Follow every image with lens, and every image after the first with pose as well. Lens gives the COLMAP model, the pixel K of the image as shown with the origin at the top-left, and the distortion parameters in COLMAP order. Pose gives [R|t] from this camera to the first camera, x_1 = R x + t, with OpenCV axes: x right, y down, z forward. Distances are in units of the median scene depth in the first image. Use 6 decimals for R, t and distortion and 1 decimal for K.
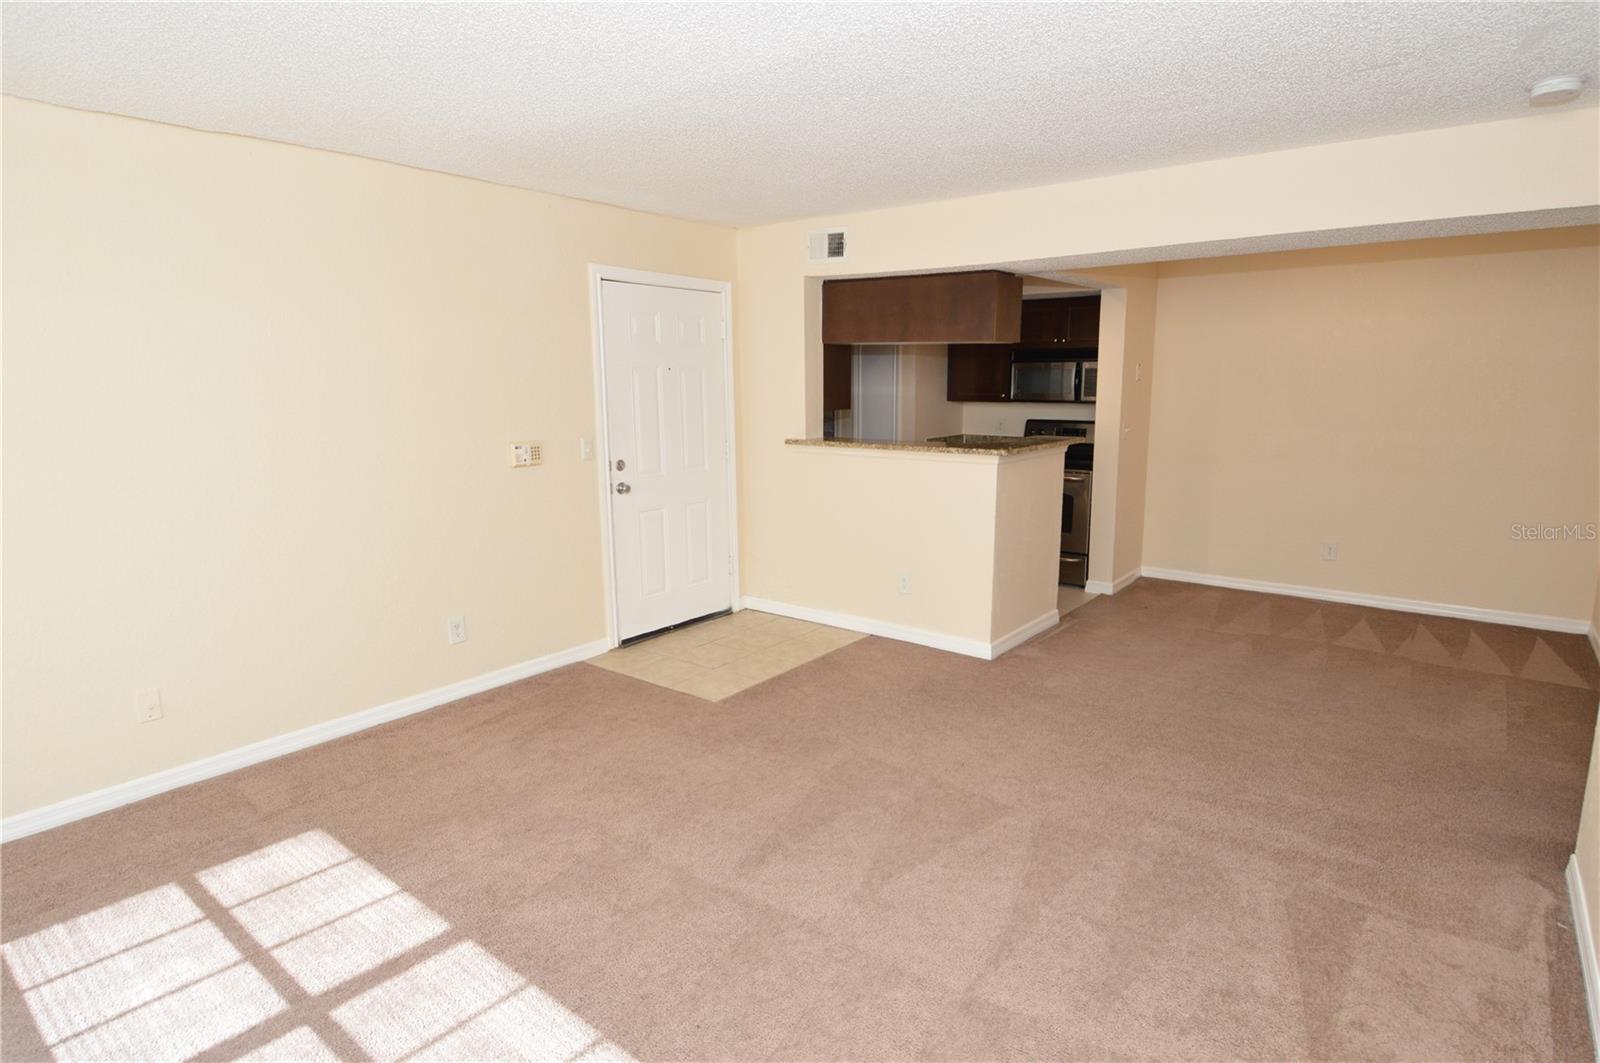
lens RADIAL K [[848.9, 0, 805.3], [0, 848.9, 523.2], [0, 0, 1]] dist [0.016892, -0.028542]
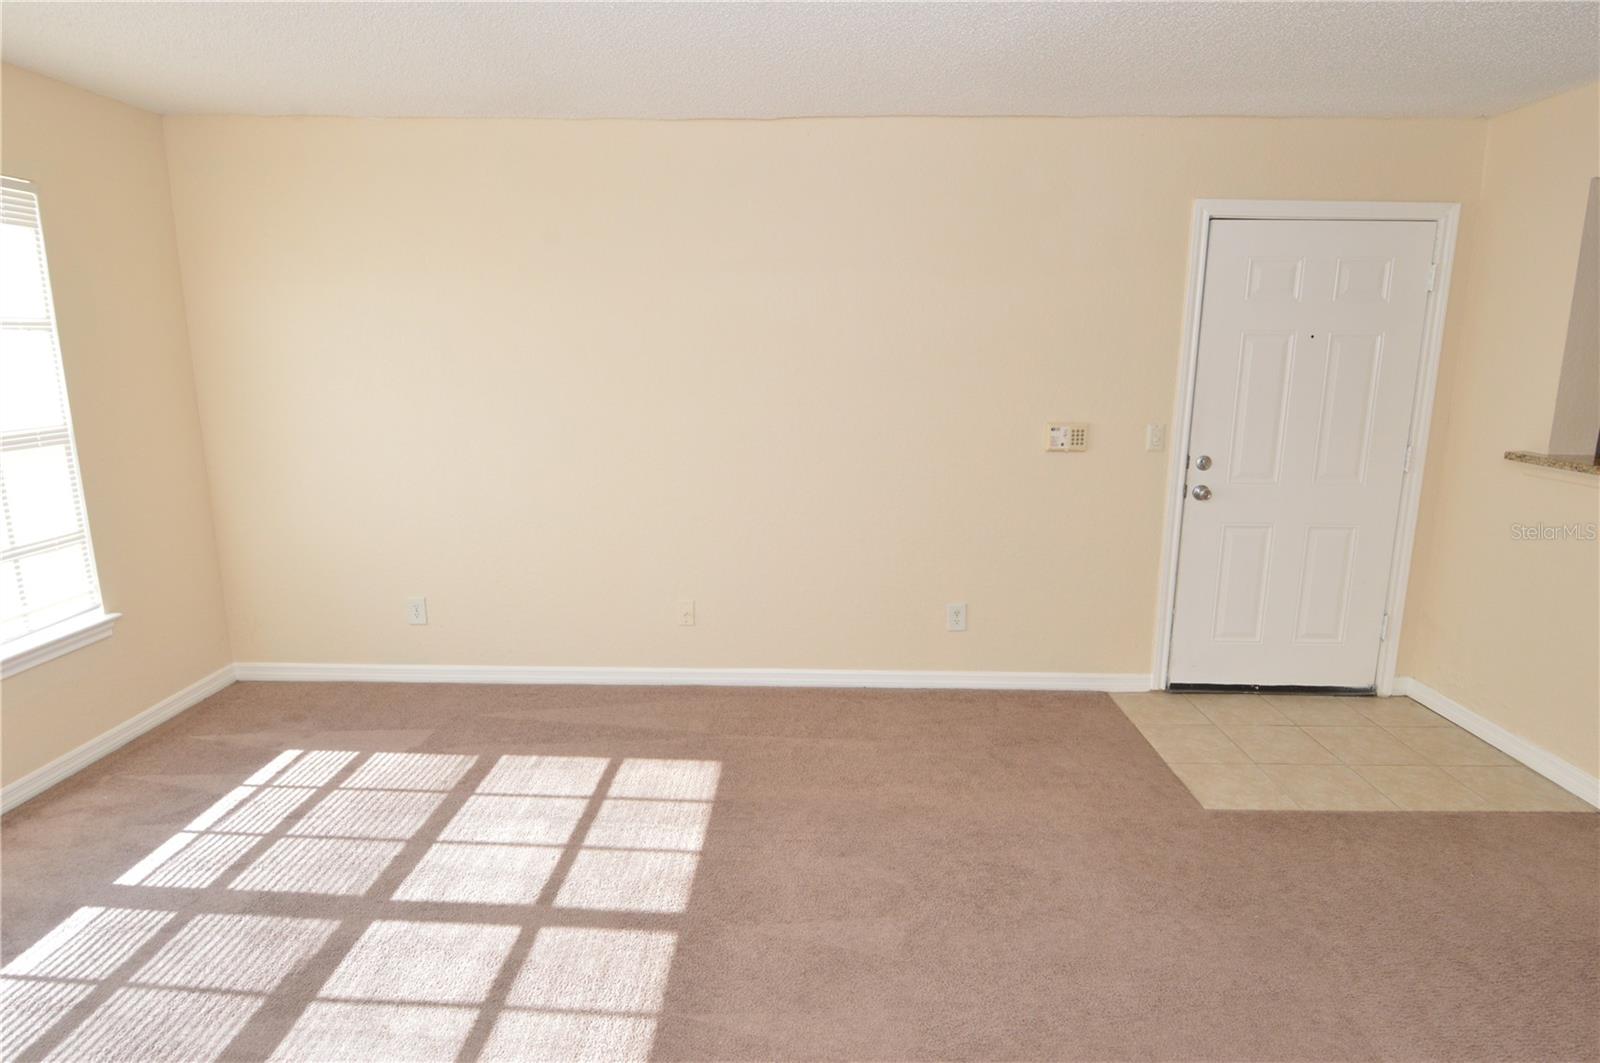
lens RADIAL K [[848.9, 0, 805.3], [0, 848.9, 523.2], [0, 0, 1]] dist [0.016892, -0.028542]
pose [[0.598803, 0.168557, -0.782958, 0.180740], [-0.142885, 0.984402, 0.102647, -0.042573], [0.788048, 0.050408, 0.613547, 0.249525]]
